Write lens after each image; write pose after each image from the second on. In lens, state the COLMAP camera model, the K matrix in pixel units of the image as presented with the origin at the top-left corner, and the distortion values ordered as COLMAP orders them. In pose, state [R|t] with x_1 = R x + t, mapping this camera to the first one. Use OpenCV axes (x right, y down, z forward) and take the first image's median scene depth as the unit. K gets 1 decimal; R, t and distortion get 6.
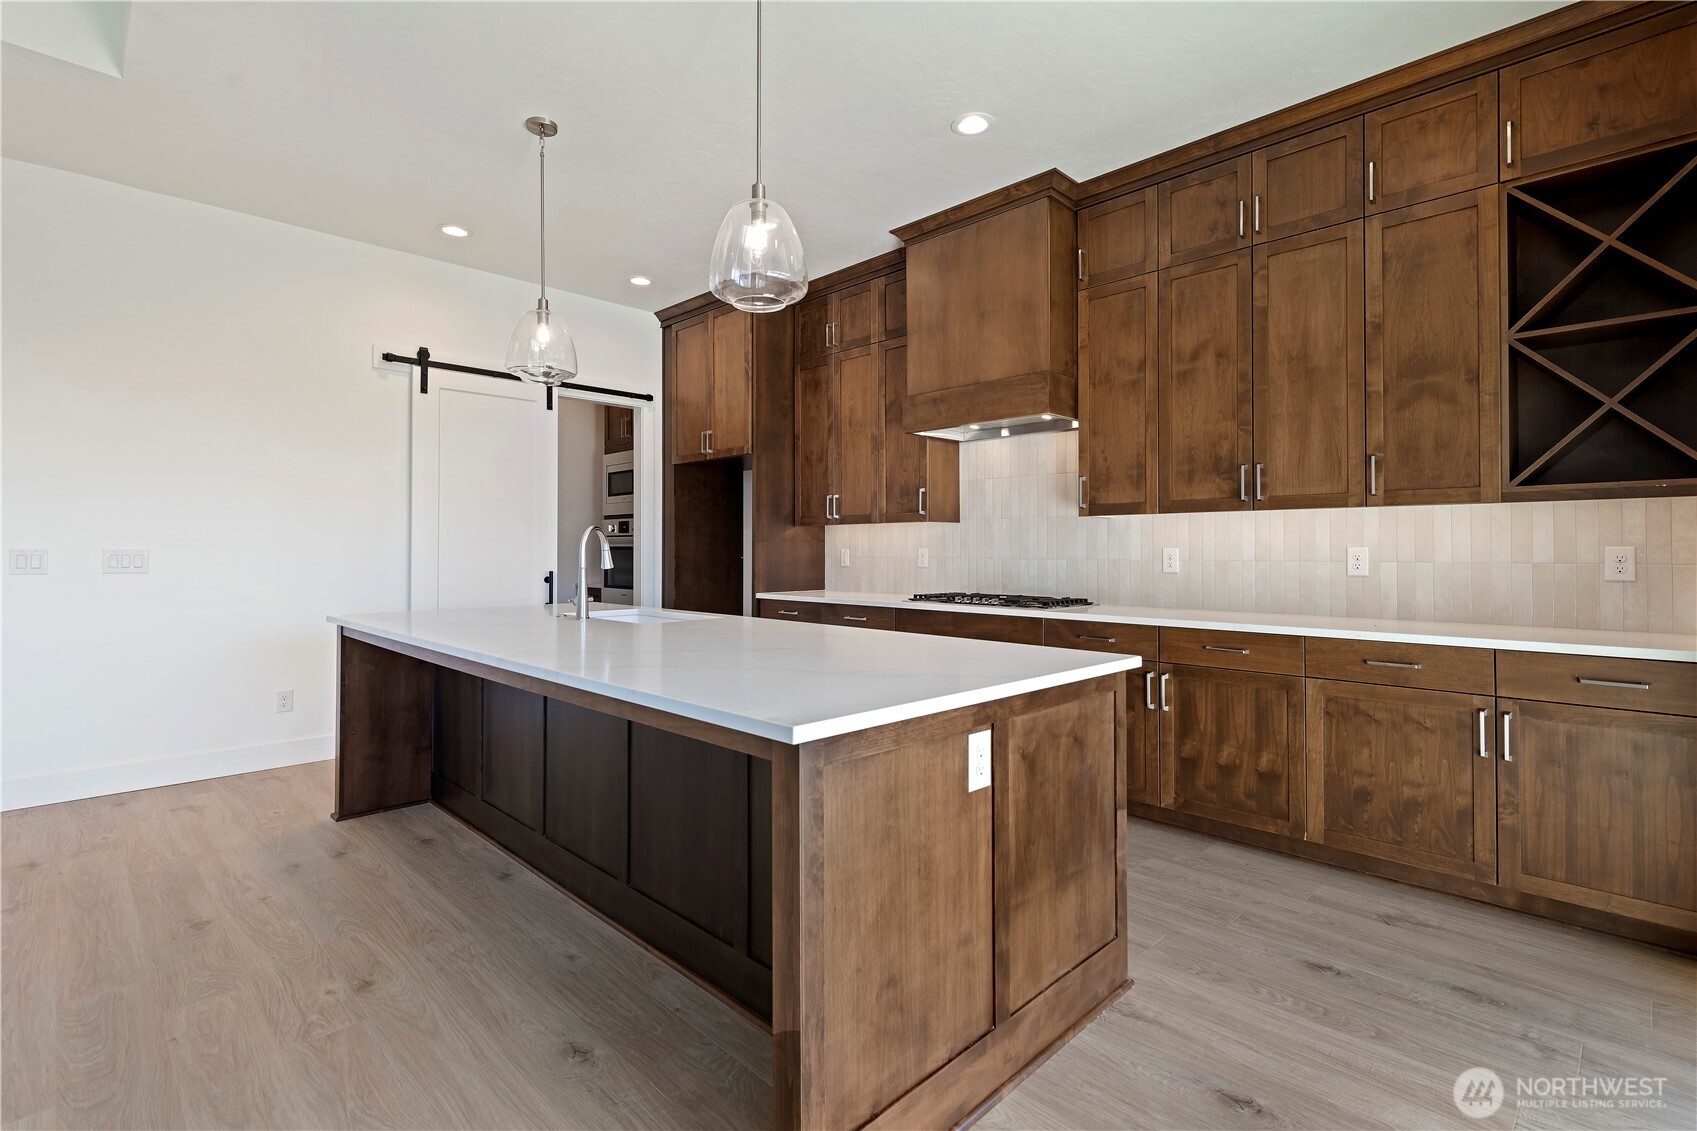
lens RADIAL K [[797.8, 0, 858.3], [0, 797.8, 544.7], [0, 0, 1]] dist [0.001529, 0.000547]
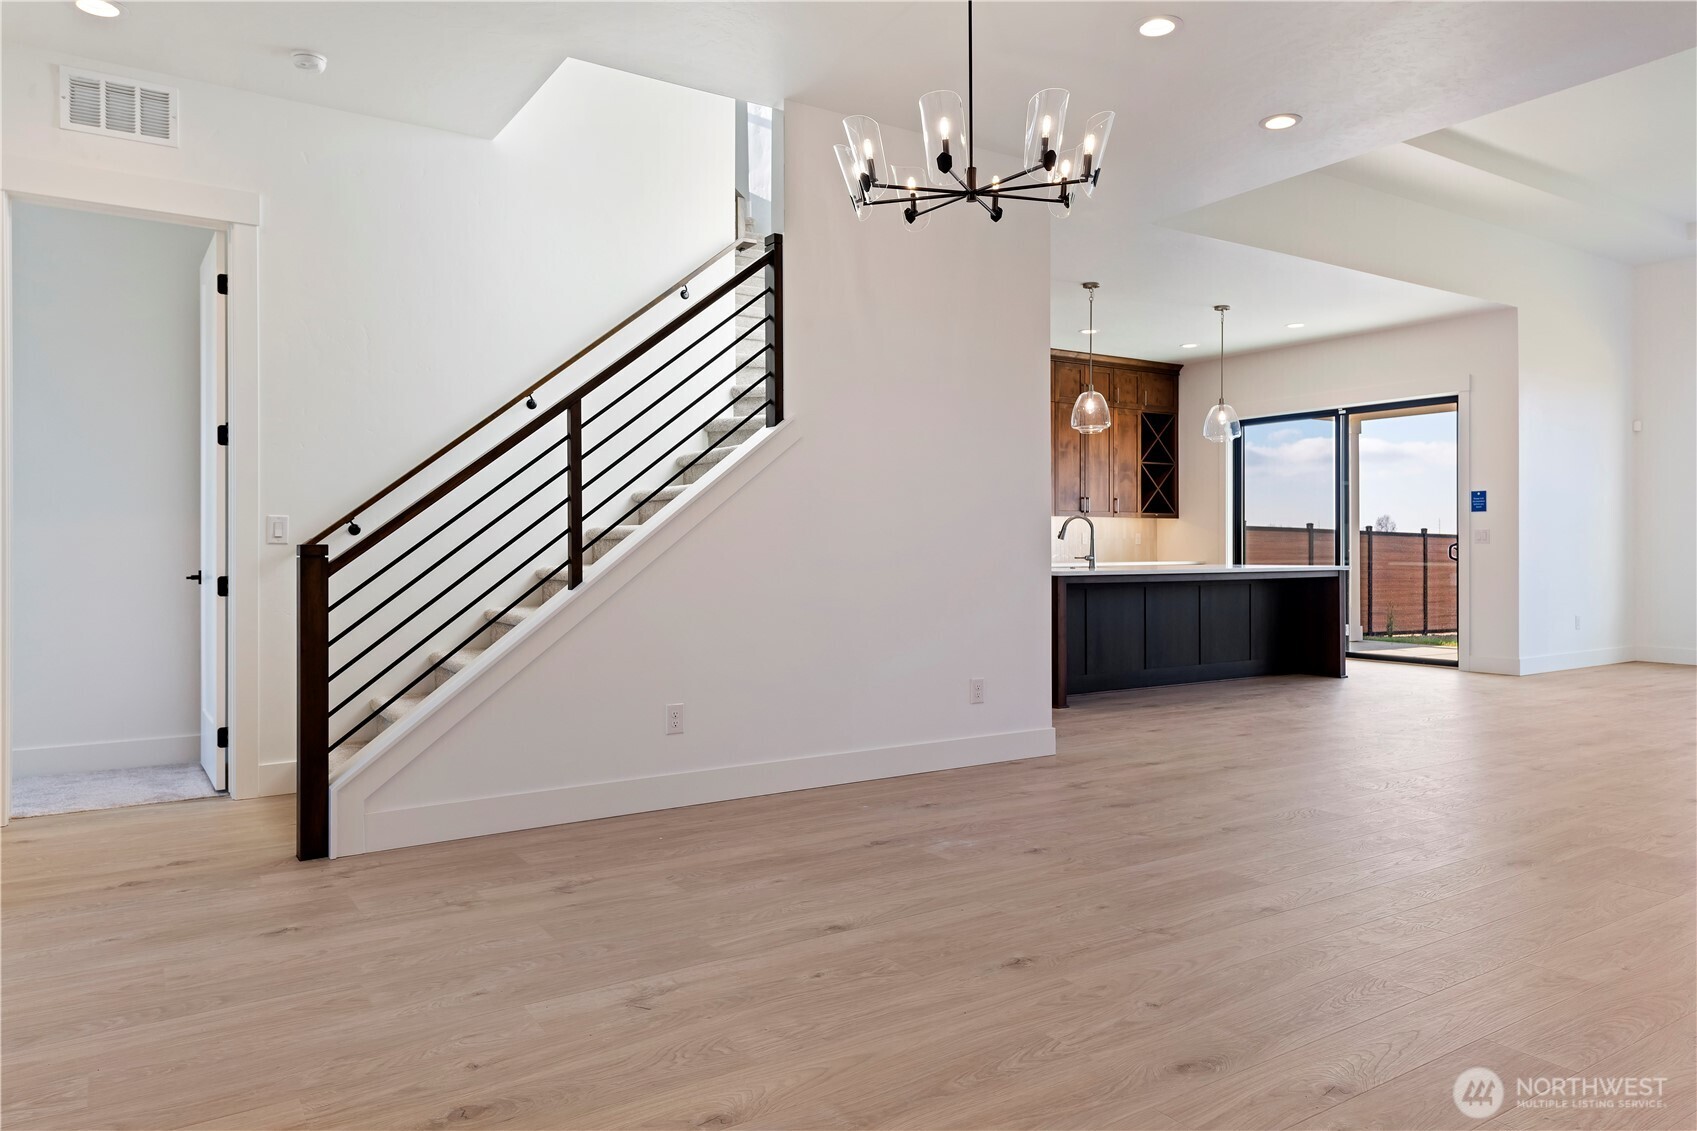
lens RADIAL K [[1109.0, 0, 839.8], [0, 1109.0, 554.3], [0, 0, 1]] dist [0.008087, 0.000071]
pose [[0.209288, -0.003942, 0.977846, -2.622703], [-0.006164, 0.999967, 0.005350, 0.049400], [-0.977835, -0.007147, 0.209257, 0.942032]]
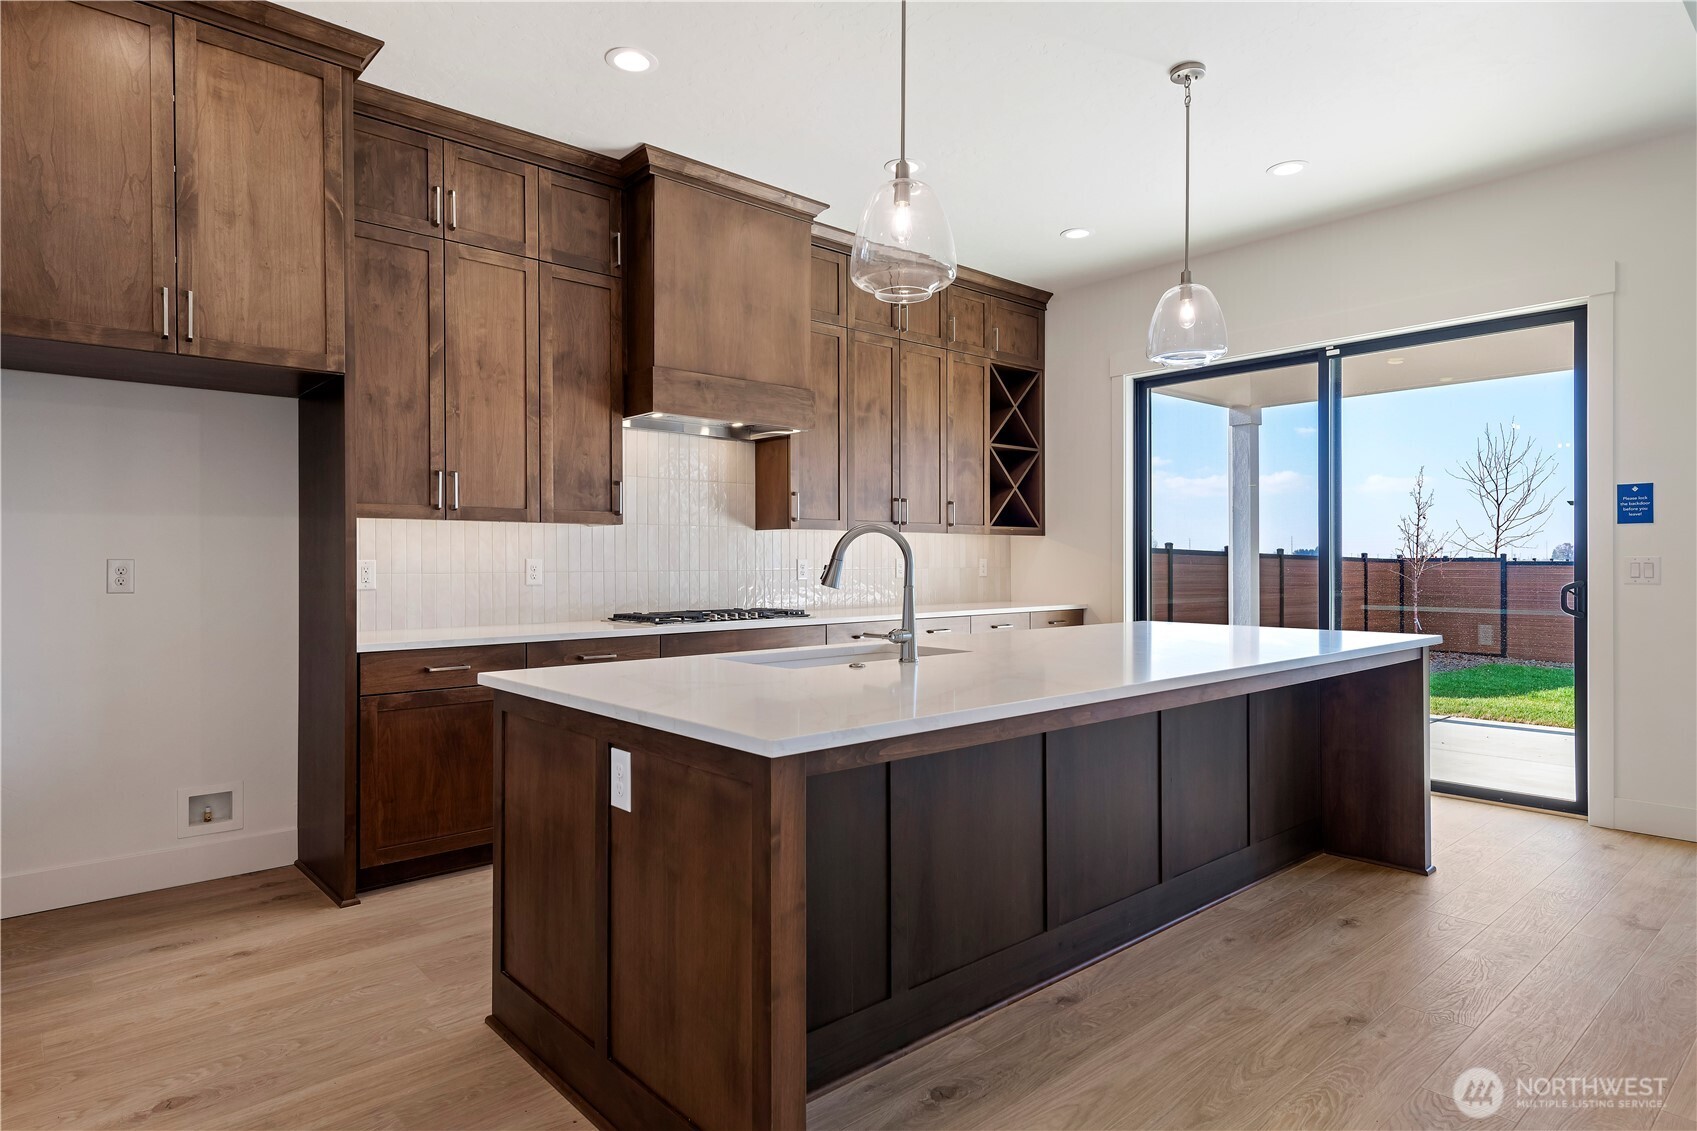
lens RADIAL K [[960.4, 0, 850.7], [0, 960.4, 563.8], [0, 0, 1]] dist [0.007022, 0.000366]
pose [[0.055359, -0.000735, 0.998466, -1.066147], [-0.005357, 0.999985, 0.001033, 0.009535], [-0.998452, -0.005406, 0.055354, 0.915757]]
